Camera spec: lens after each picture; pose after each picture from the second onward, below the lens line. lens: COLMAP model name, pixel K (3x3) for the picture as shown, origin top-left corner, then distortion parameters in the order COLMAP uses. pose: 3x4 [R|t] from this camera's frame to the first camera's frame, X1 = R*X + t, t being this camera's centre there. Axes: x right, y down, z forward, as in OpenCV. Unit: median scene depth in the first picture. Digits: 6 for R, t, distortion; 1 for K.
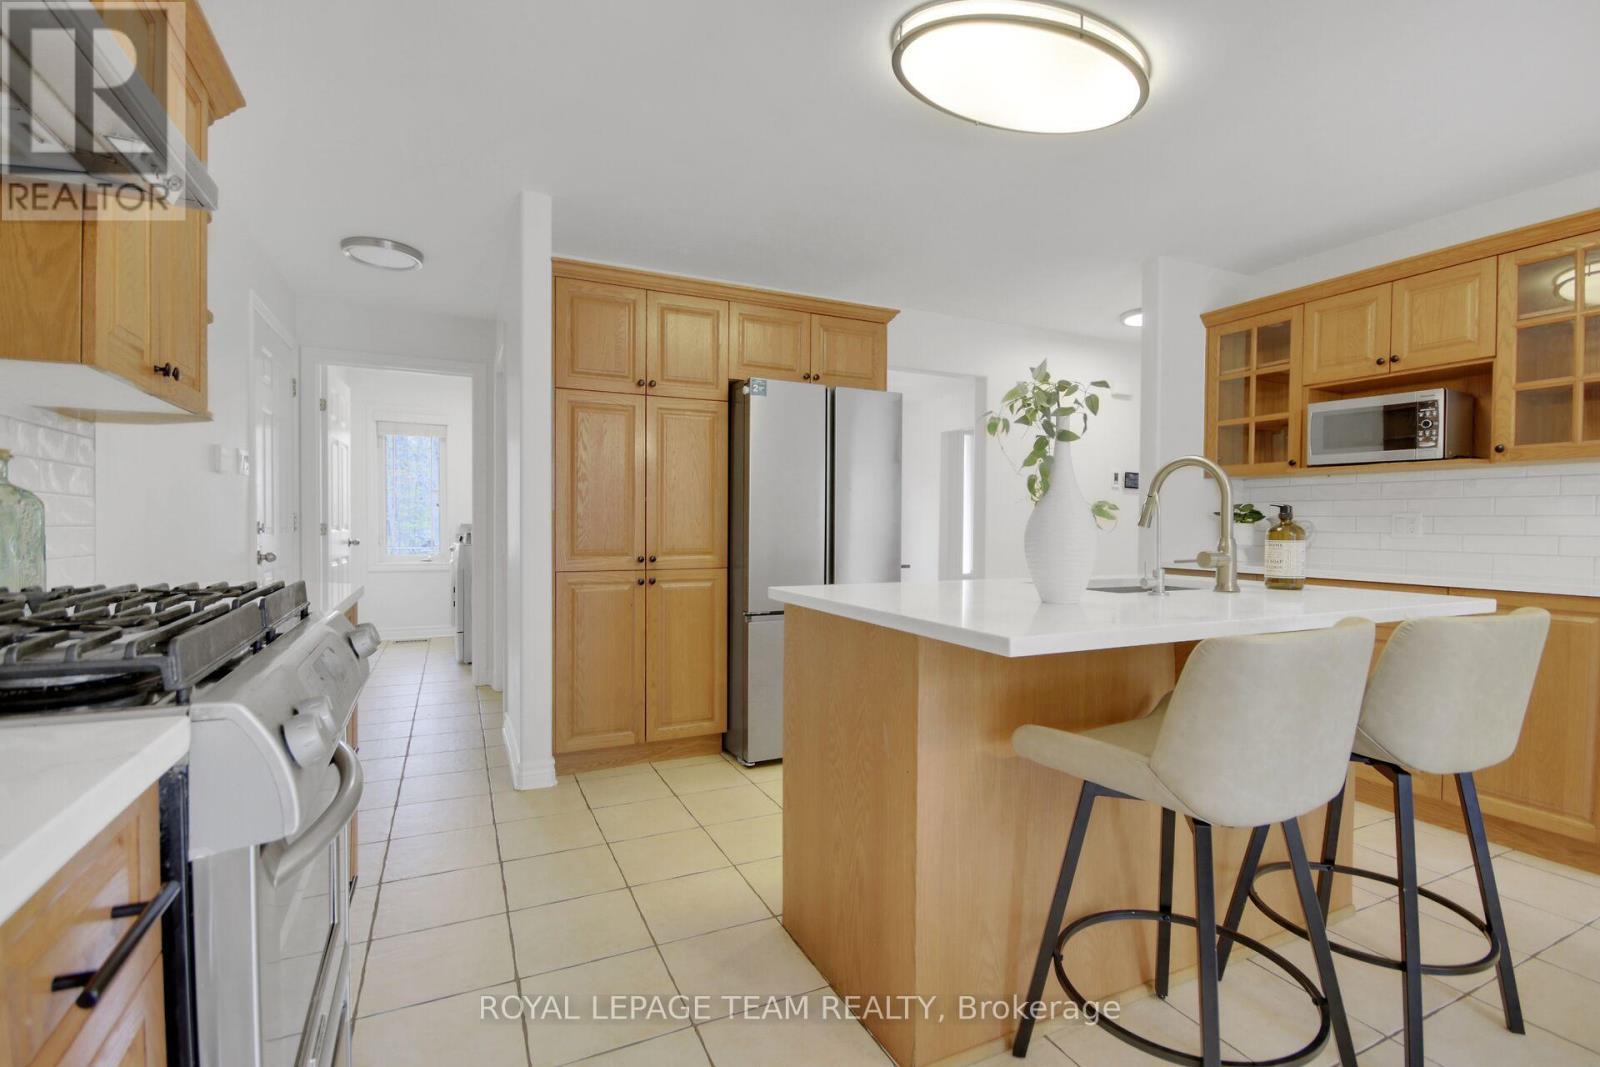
lens RADIAL K [[755.5, 0, 802.6], [0, 755.5, 532.0], [0, 0, 1]] dist [-0.002117, -0.000673]
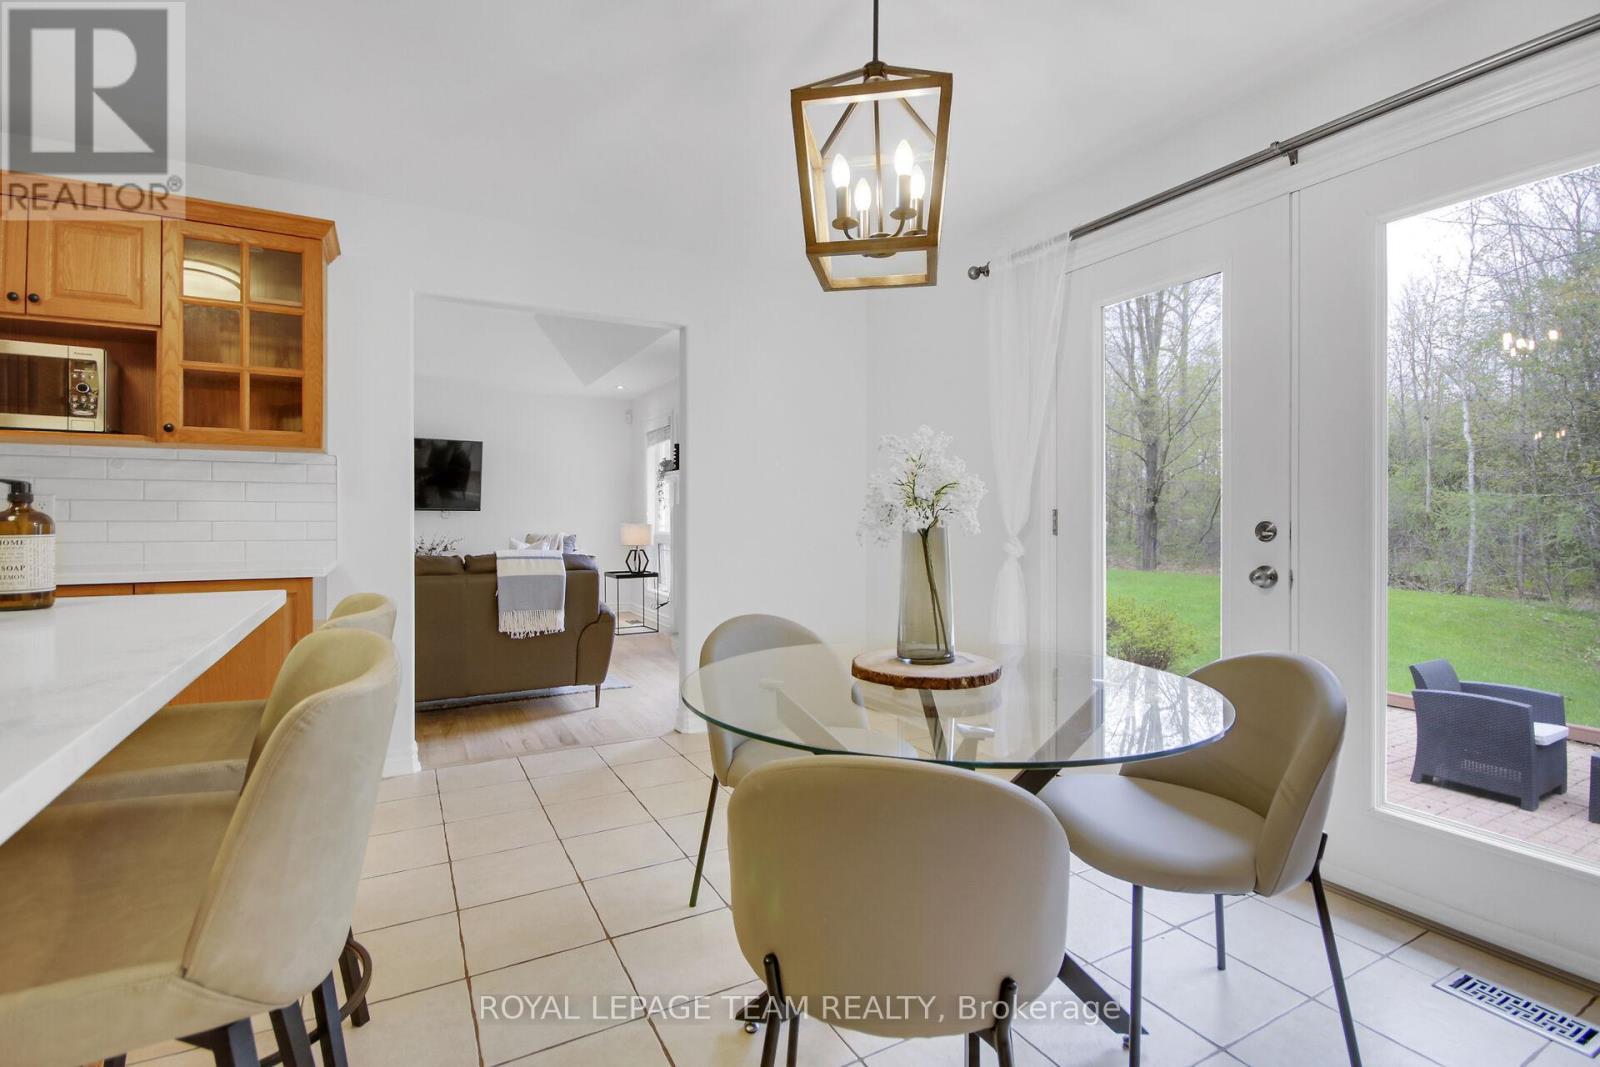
lens RADIAL K [[755.5, 0, 807.2], [0, 755.5, 508.0], [0, 0, 1]] dist [-0.002117, -0.000673]
pose [[-0.052513, 0.000281, 0.998620, -0.038810], [0.010960, 0.999940, 0.000295, -0.003822], [-0.998560, 0.010960, -0.052513, 0.267851]]
